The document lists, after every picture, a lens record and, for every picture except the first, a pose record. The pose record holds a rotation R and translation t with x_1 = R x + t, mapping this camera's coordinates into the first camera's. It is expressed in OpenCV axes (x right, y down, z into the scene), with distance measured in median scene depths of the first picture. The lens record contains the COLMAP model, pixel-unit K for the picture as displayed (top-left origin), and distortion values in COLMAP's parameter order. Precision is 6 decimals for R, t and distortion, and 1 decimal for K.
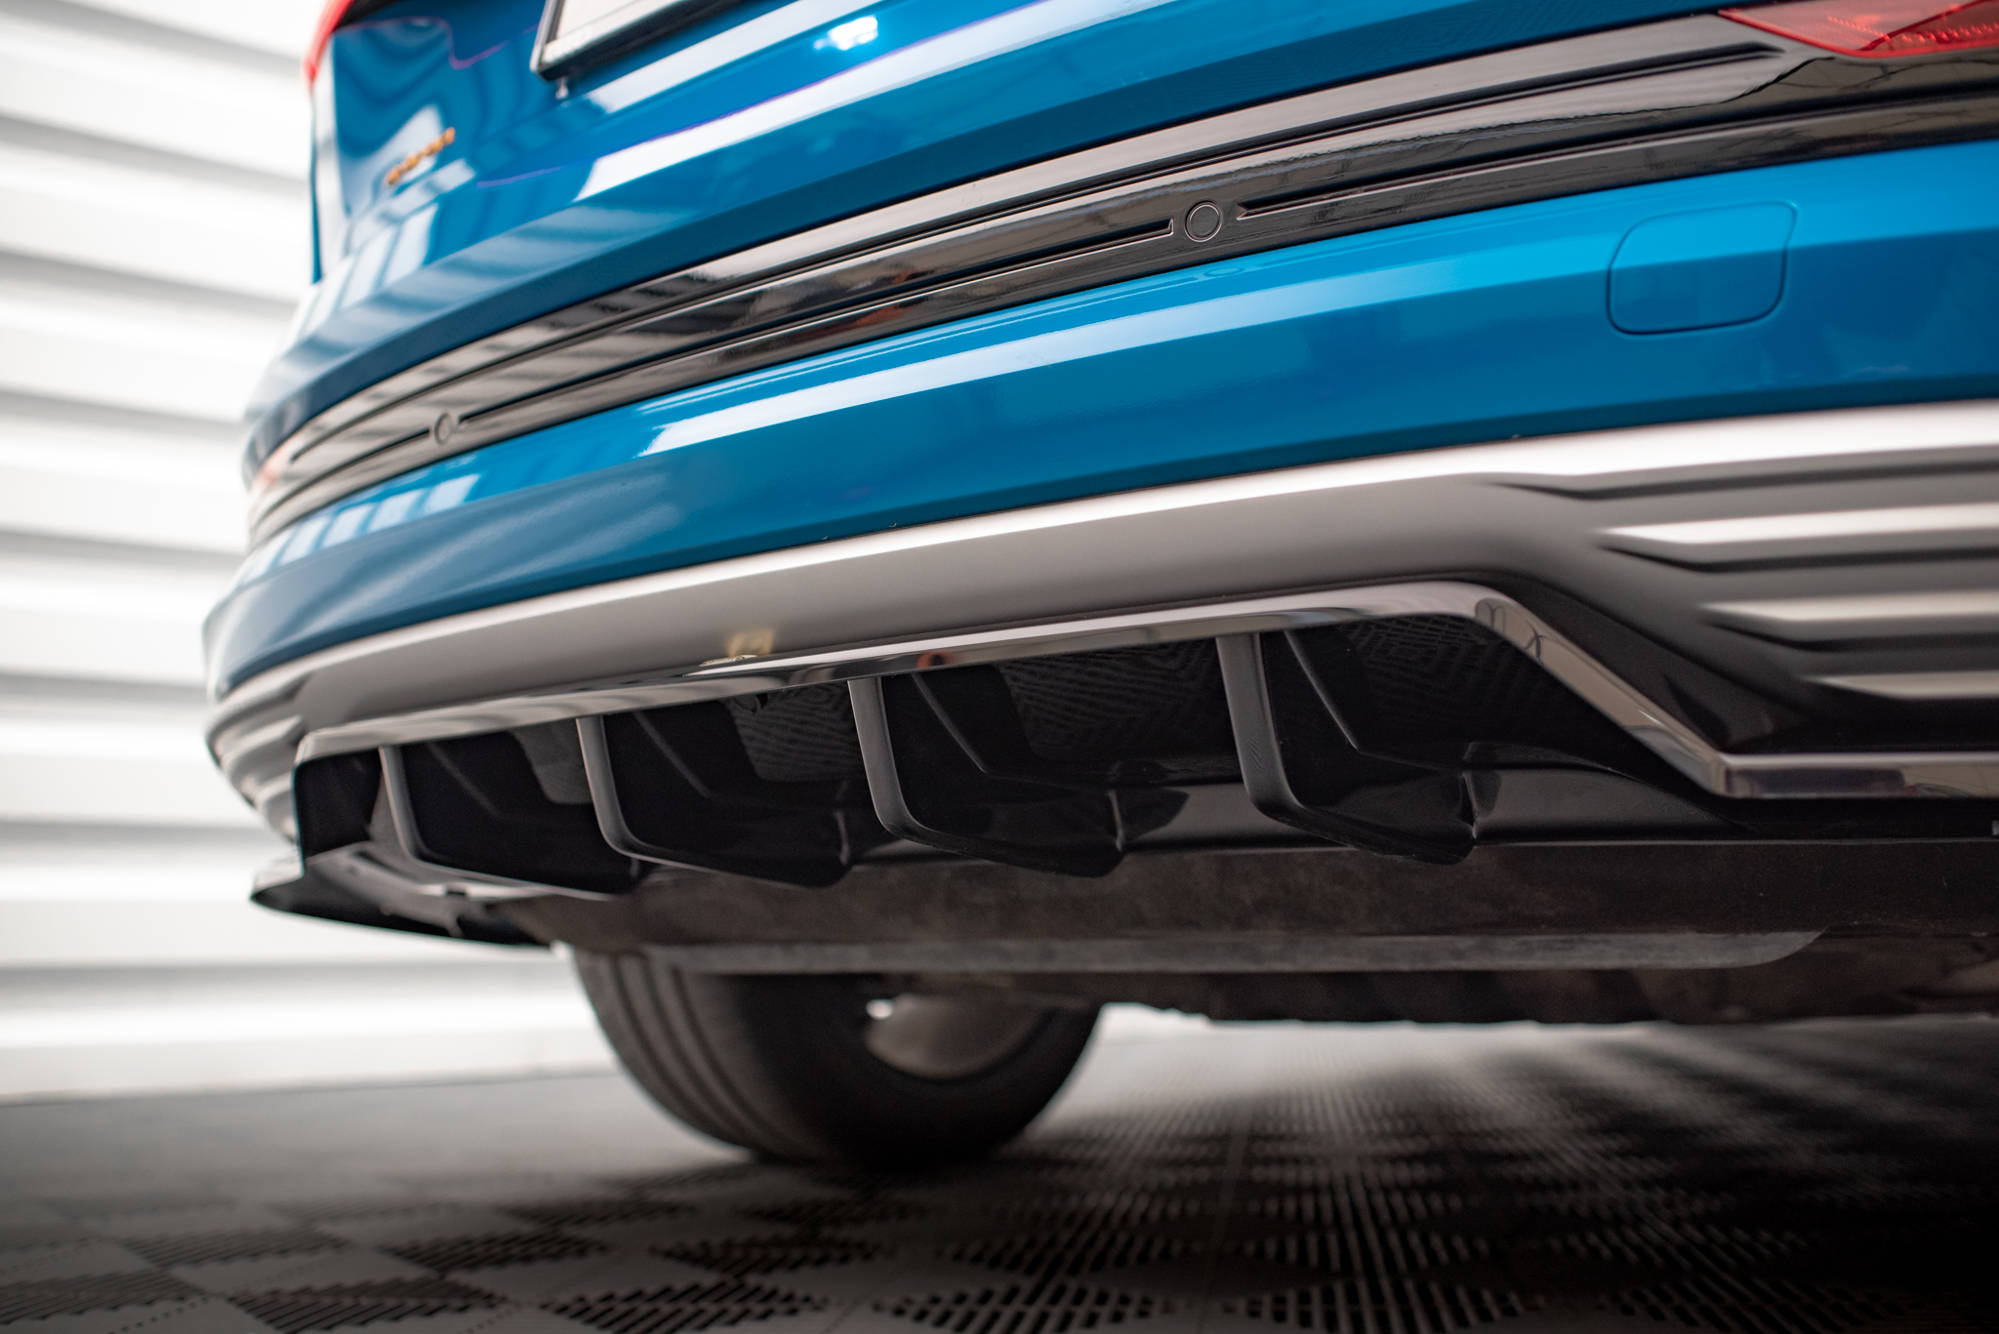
lens RADIAL K [[1962.4, 0, 988.1], [0, 1962.4, 645.8], [0, 0, 1]] dist [-0.094065, 0.094801]
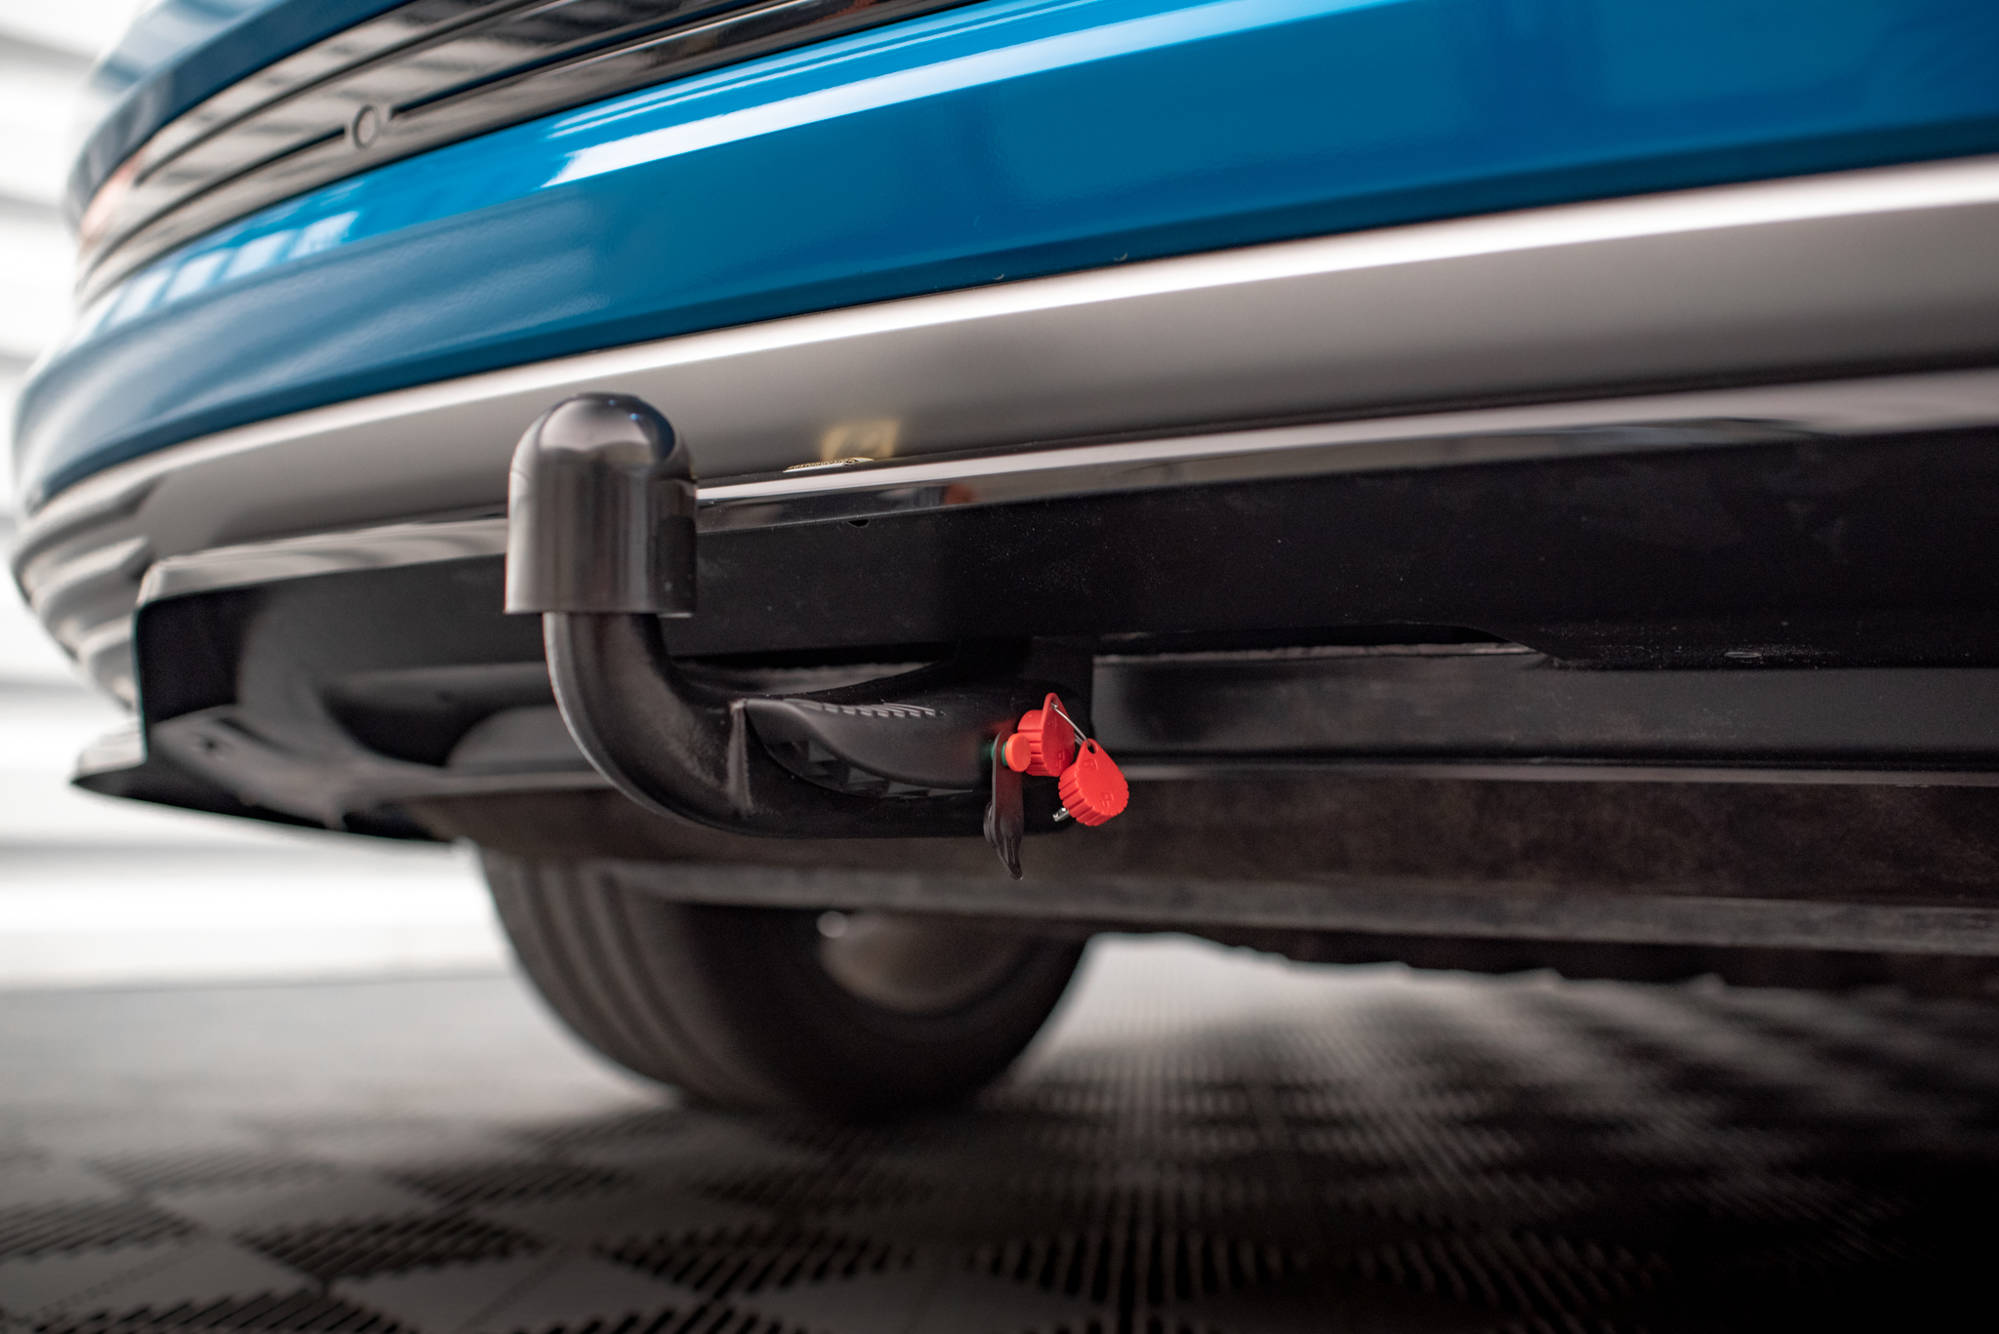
lens RADIAL K [[2059.7, 0, 999.5], [0, 2059.7, 667.0], [0, 0, 1]] dist [-0.073193, 0.035081]
pose [[0.997110, 0.035287, 0.067284, -0.077761], [-0.040101, 0.996628, 0.071582, 0.015203], [-0.064531, -0.074073, 0.995163, 0.200546]]
